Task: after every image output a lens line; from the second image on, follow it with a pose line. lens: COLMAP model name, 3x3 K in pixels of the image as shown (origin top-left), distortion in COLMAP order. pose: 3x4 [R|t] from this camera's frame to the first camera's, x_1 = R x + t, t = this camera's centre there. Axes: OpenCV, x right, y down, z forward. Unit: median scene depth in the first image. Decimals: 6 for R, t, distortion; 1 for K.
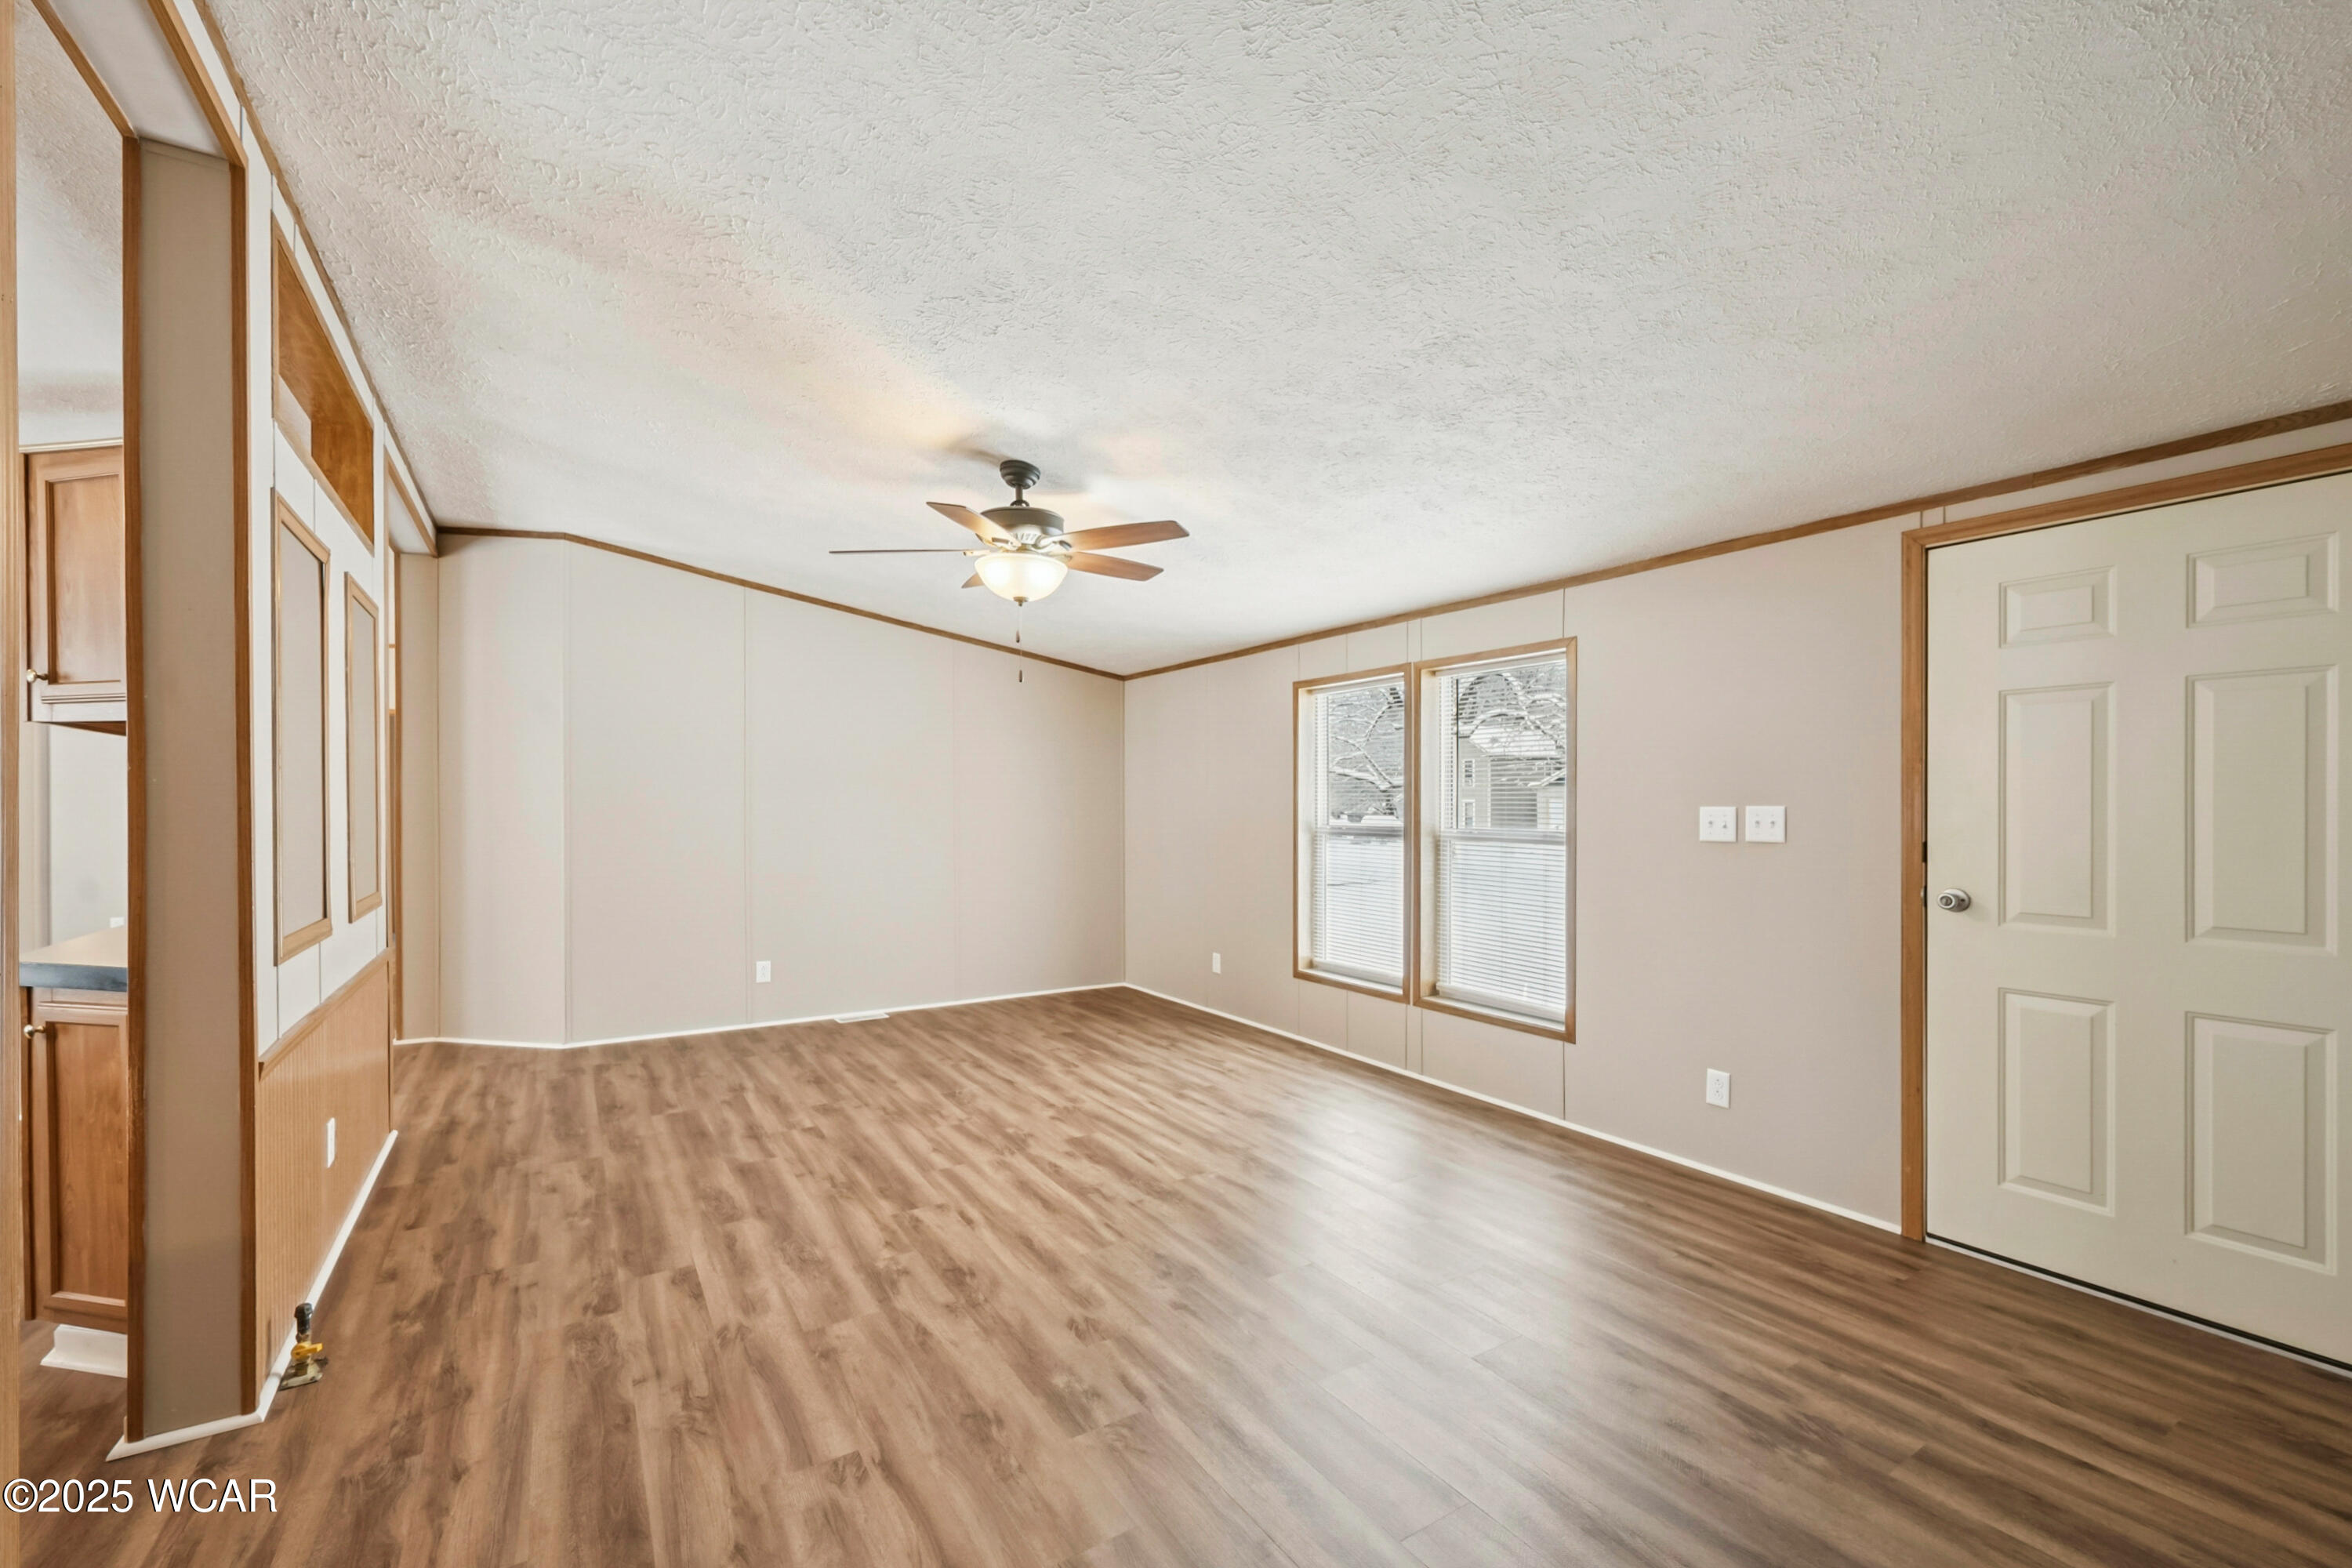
lens RADIAL K [[961.9, 0, 1169.3], [0, 961.9, 810.5], [0, 0, 1]] dist [-0.000781, 0.000050]
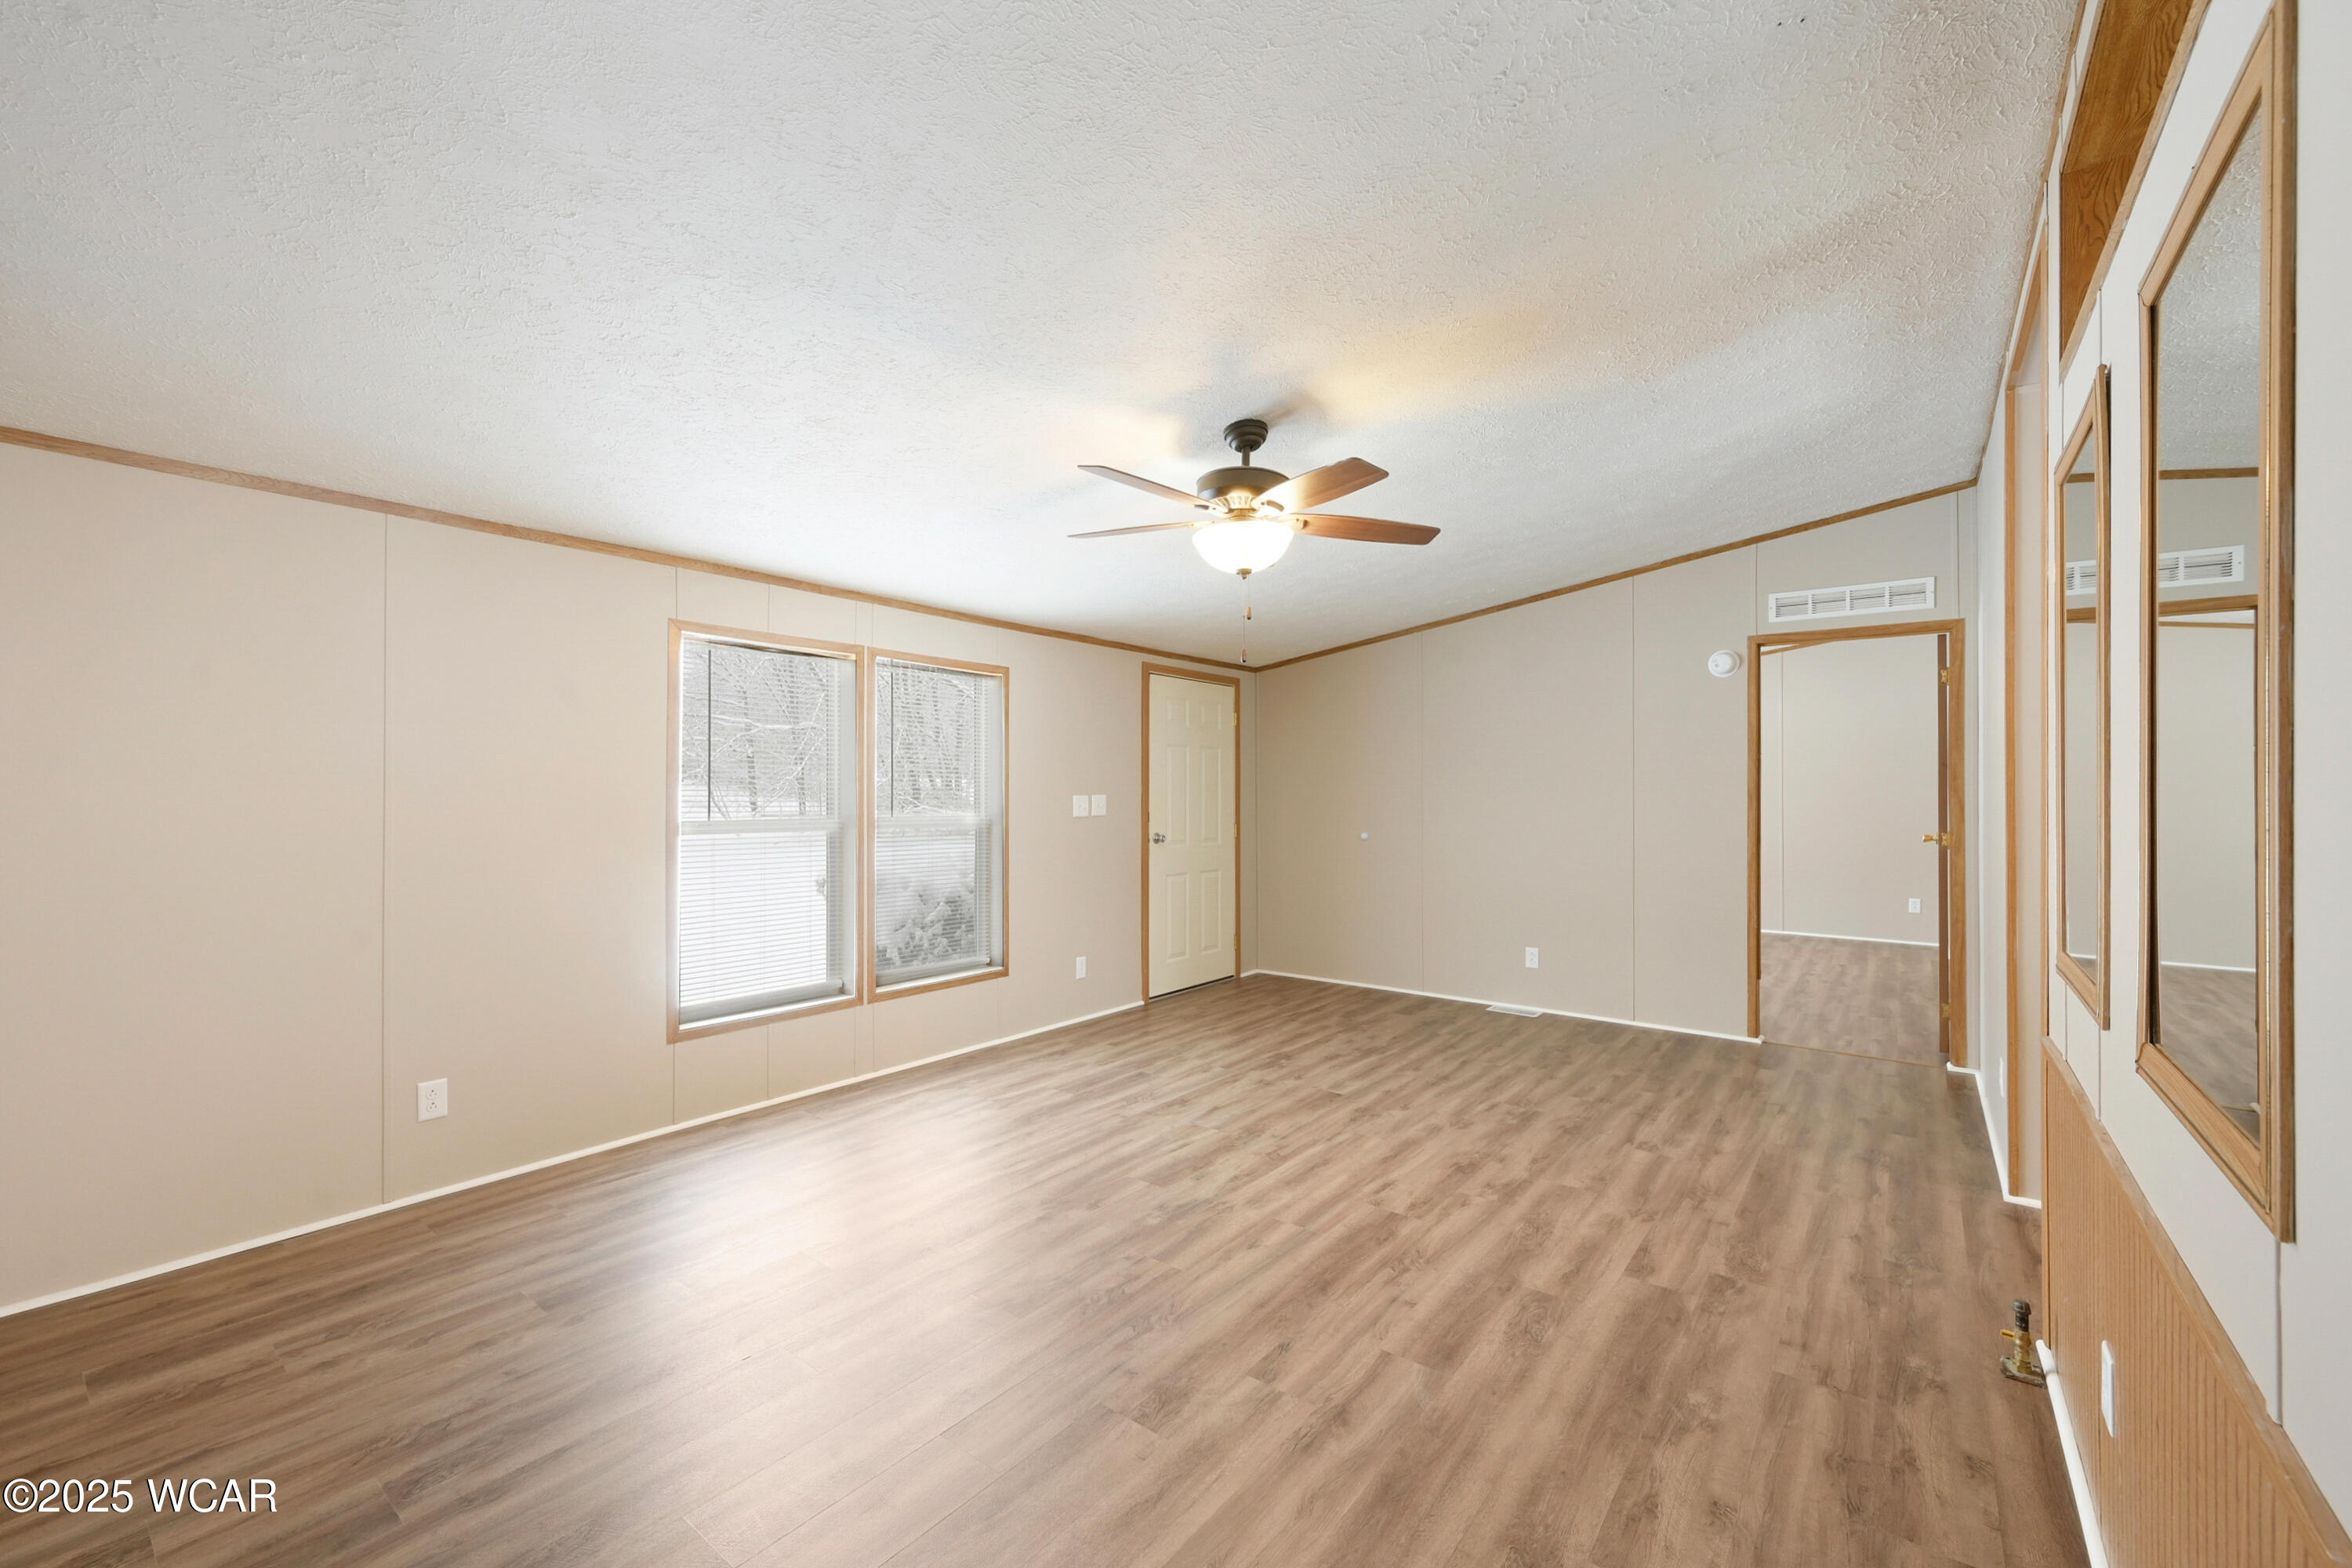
lens RADIAL K [[940.4, 0, 1161.1], [0, 940.4, 792.8], [0, 0, 1]] dist [0.001883, -0.000077]
pose [[-0.325174, -0.002744, 0.945650, -1.181934], [0.003372, 0.999986, 0.004061, -0.017844], [-0.945648, 0.004510, -0.325160, 1.665805]]
